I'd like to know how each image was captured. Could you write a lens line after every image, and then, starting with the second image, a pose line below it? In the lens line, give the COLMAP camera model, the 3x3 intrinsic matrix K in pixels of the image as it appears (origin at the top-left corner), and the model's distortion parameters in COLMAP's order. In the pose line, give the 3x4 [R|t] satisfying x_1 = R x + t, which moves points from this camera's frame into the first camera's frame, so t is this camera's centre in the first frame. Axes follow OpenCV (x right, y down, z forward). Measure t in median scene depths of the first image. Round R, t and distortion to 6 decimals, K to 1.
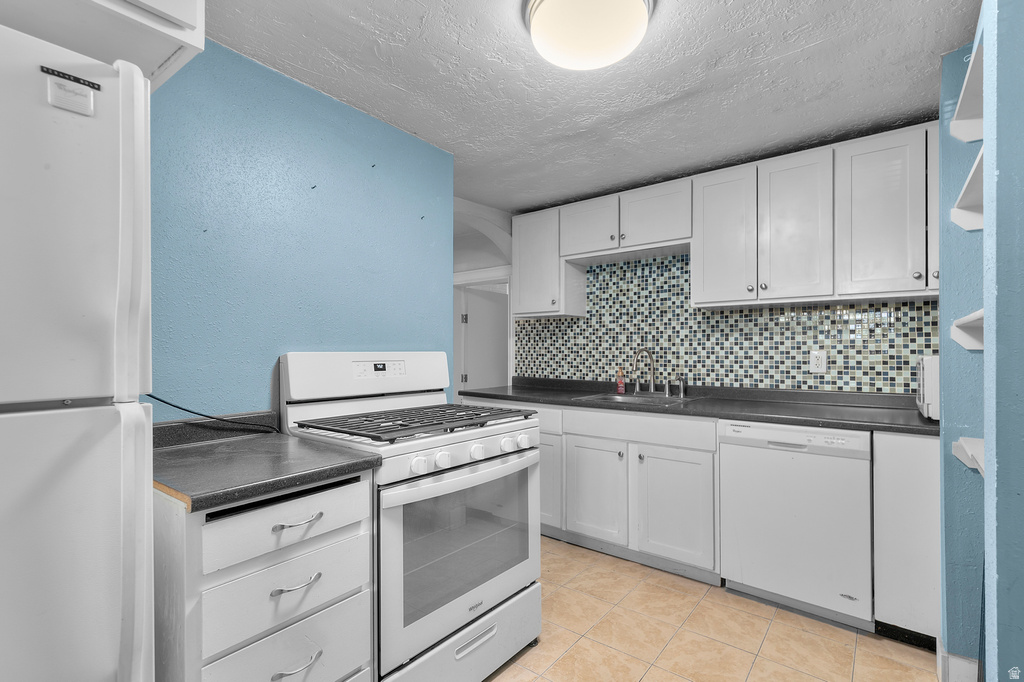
lens RADIAL K [[477.4, 0, 514.5], [0, 477.4, 344.0], [0, 0, 1]] dist [0.002099, -0.000137]
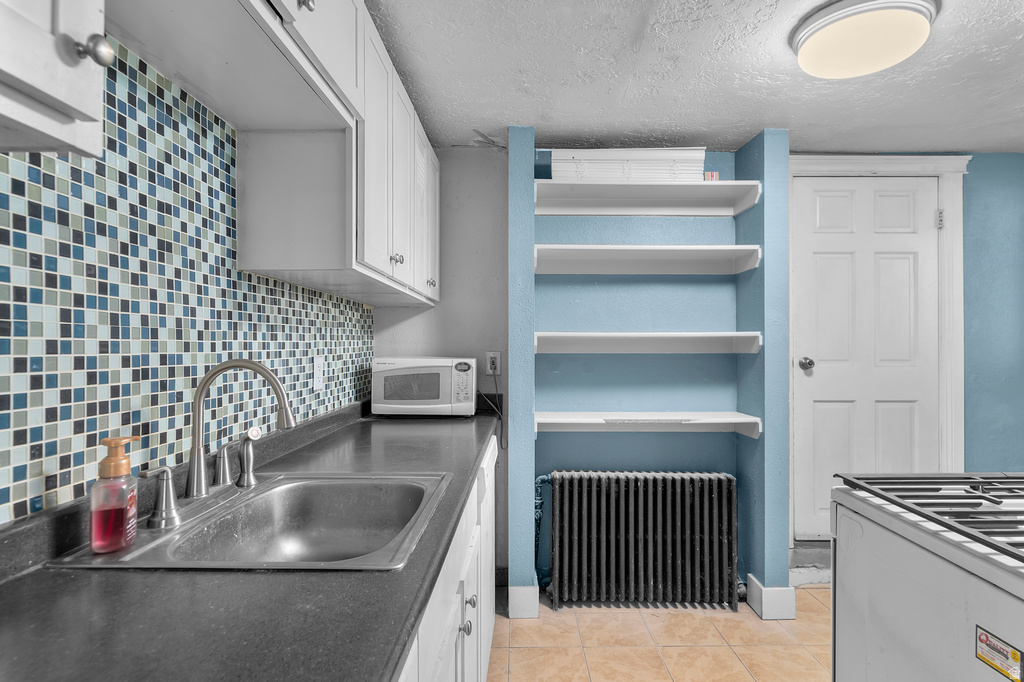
lens RADIAL K [[548.6, 0, 515.9], [0, 548.6, 344.6], [0, 0, 1]] dist [-0.000919, -0.000104]
pose [[-0.620614, 0.005995, 0.784094, -0.125459], [-0.002204, 0.999953, -0.009389, 0.002498], [-0.784113, -0.007555, -0.620572, 1.037271]]
